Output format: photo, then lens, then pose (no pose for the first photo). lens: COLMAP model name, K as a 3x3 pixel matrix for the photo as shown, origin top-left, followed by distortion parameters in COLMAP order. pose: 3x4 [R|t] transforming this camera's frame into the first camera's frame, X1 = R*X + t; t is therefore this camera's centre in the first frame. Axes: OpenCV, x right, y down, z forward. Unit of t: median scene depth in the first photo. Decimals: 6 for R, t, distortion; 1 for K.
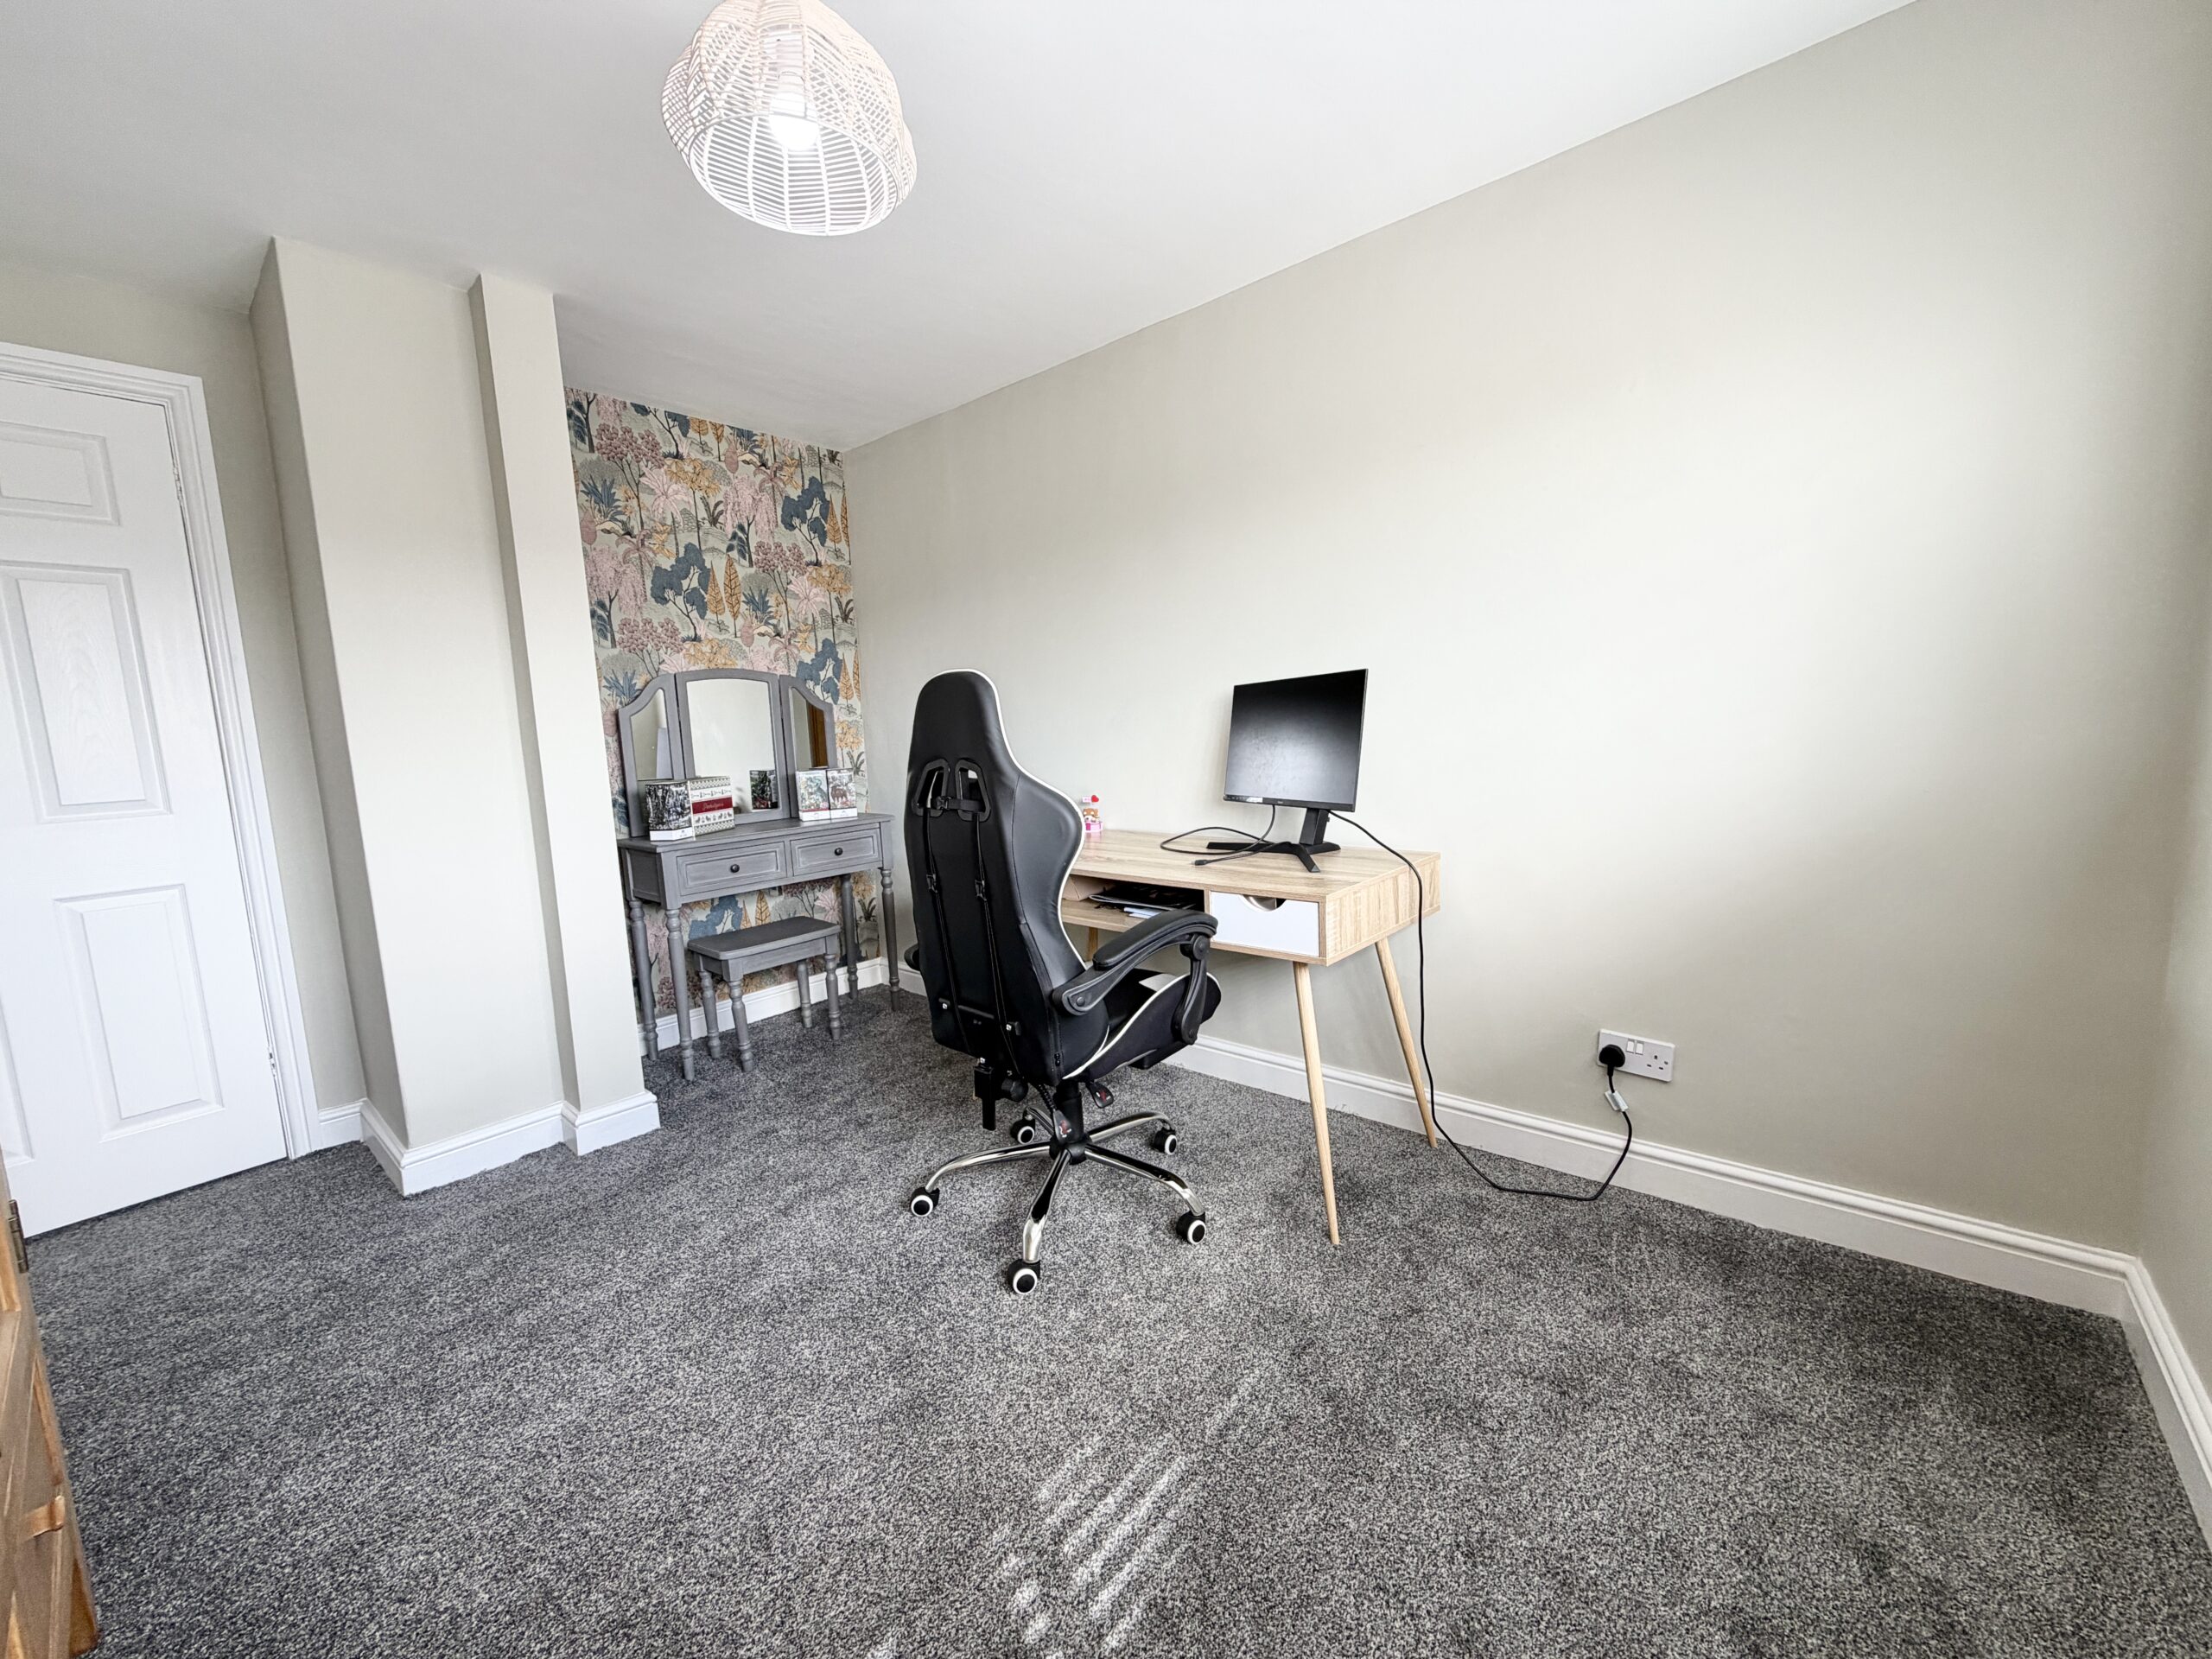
lens RADIAL K [[874.8, 0, 1102.1], [0, 874.8, 823.6], [0, 0, 1]] dist [0.001122, -0.000241]
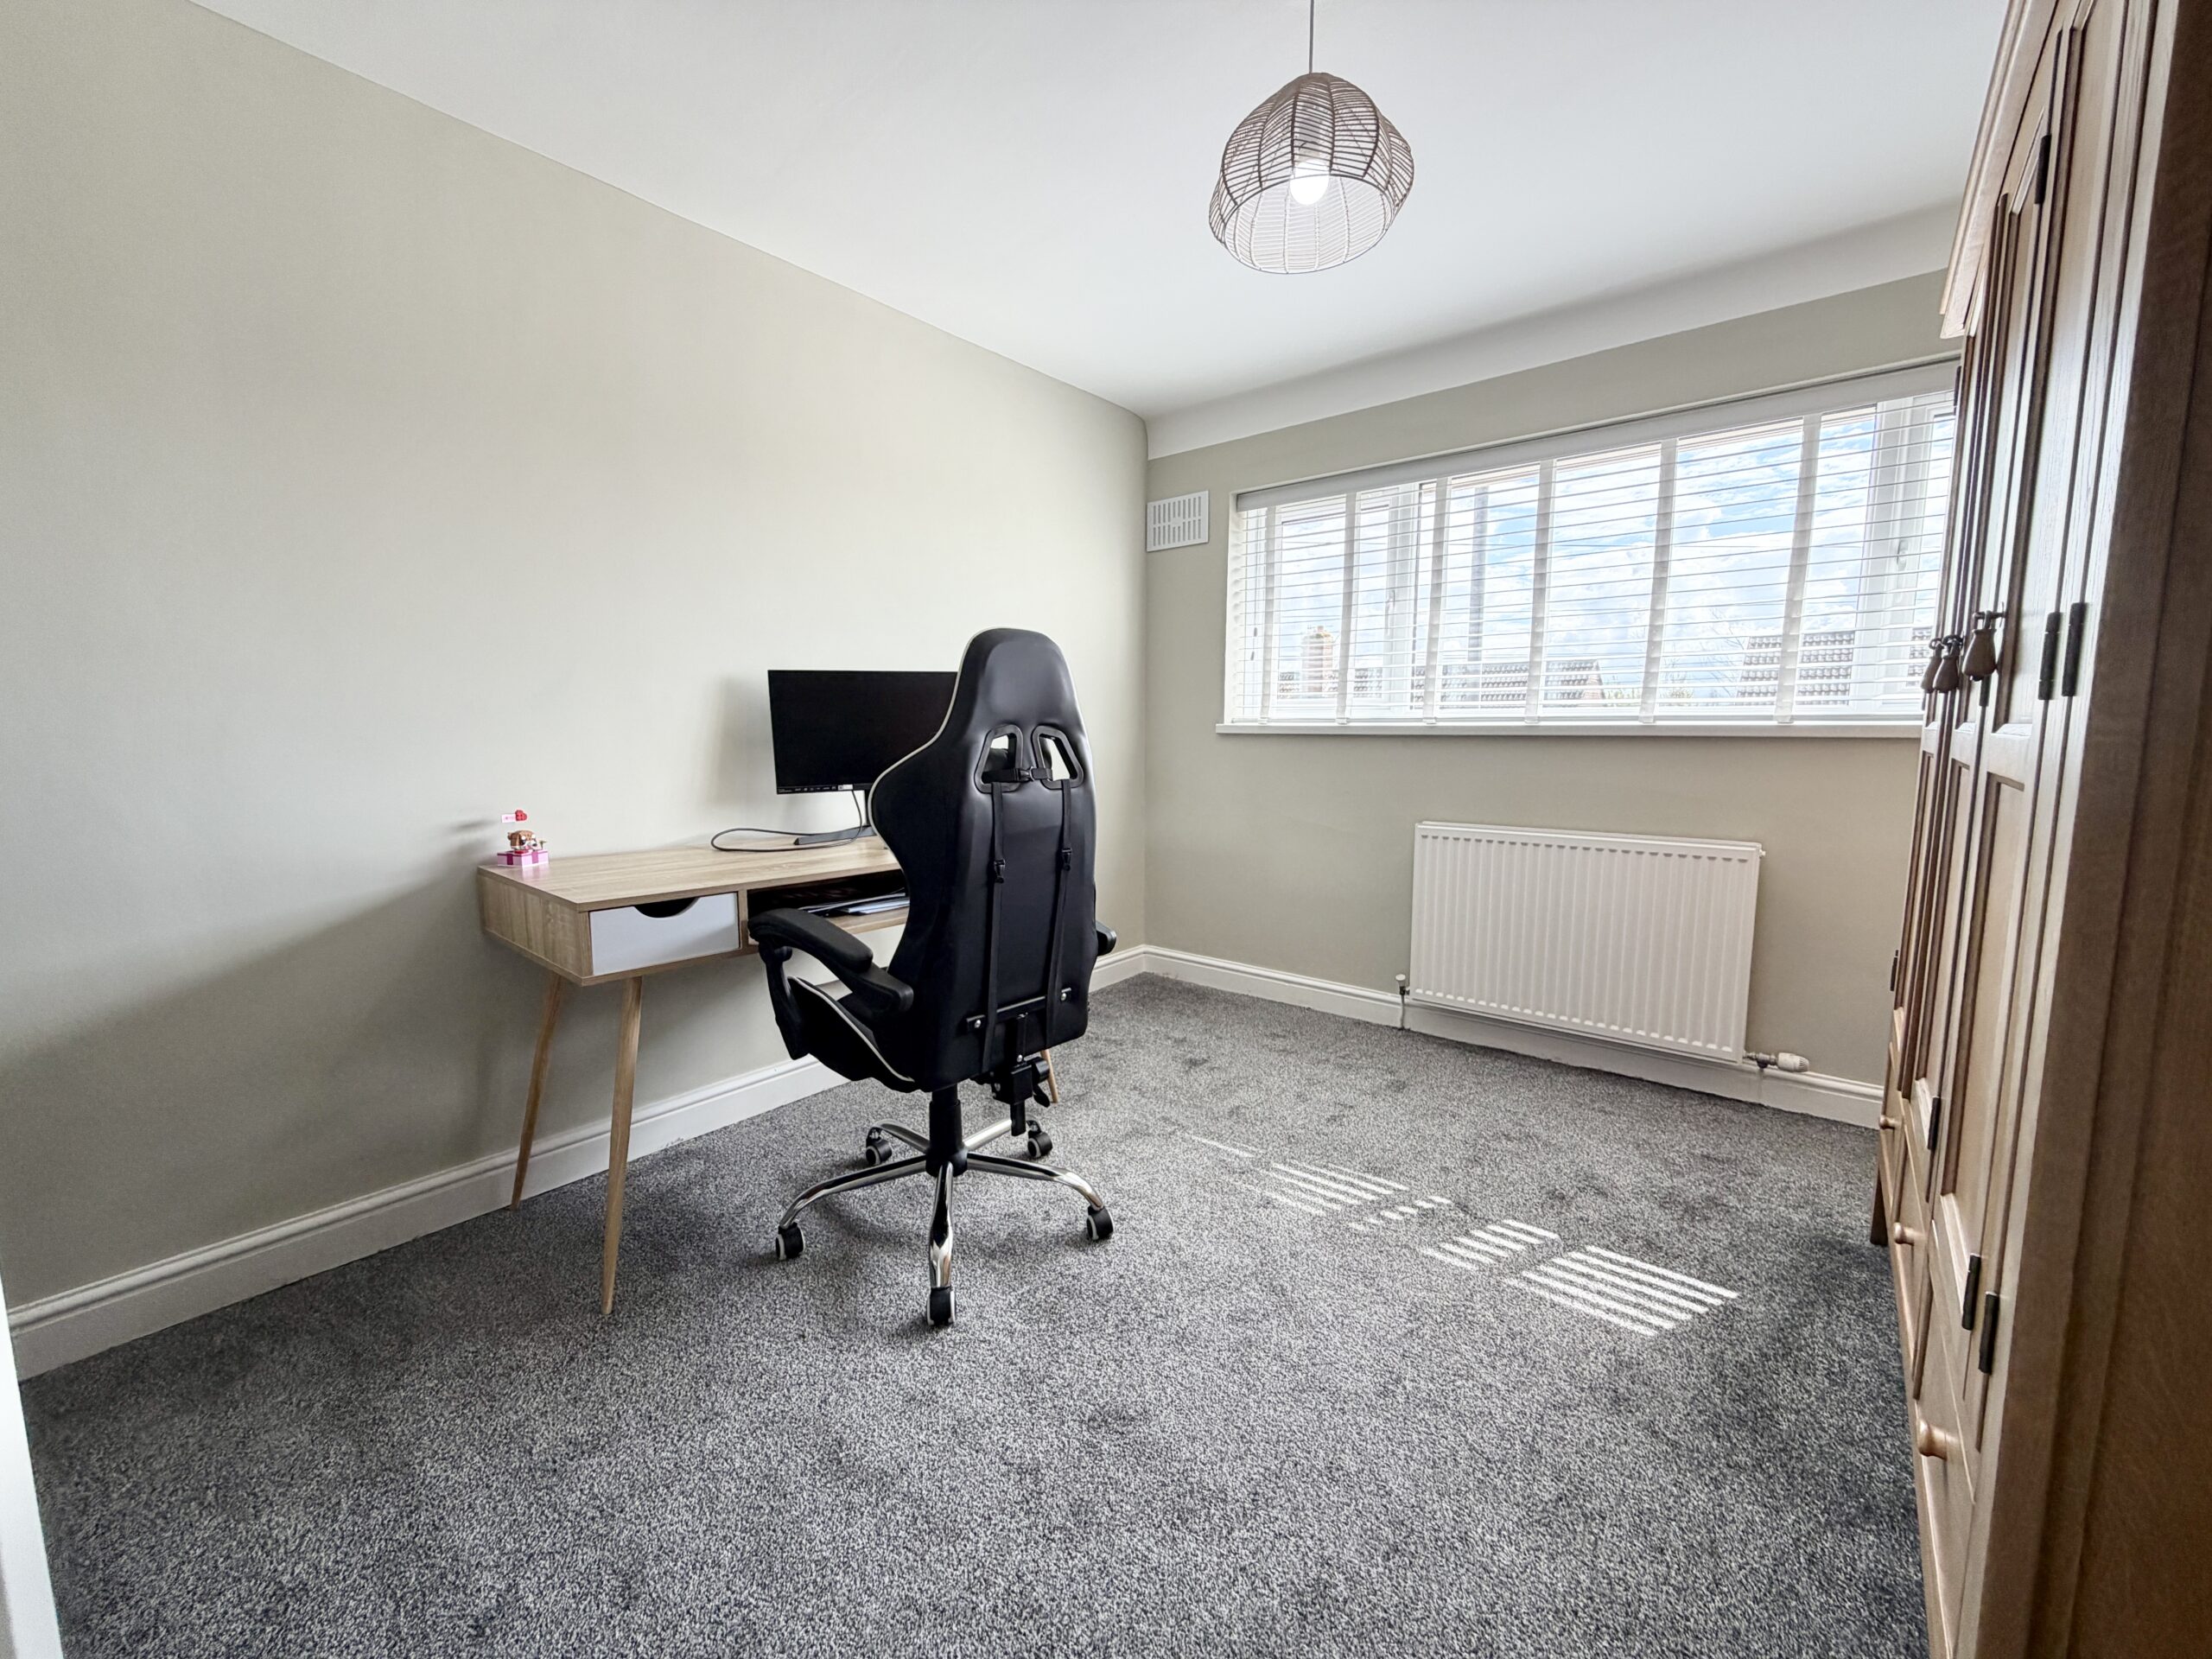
lens RADIAL K [[874.8, 0, 1103.2], [0, 874.8, 830.3], [0, 0, 1]] dist [0.001122, -0.000241]
pose [[-0.033034, -0.061386, 0.997567, -1.517215], [0.124076, 0.990139, 0.065037, -0.014114], [-0.991723, 0.125922, -0.025092, 1.346488]]
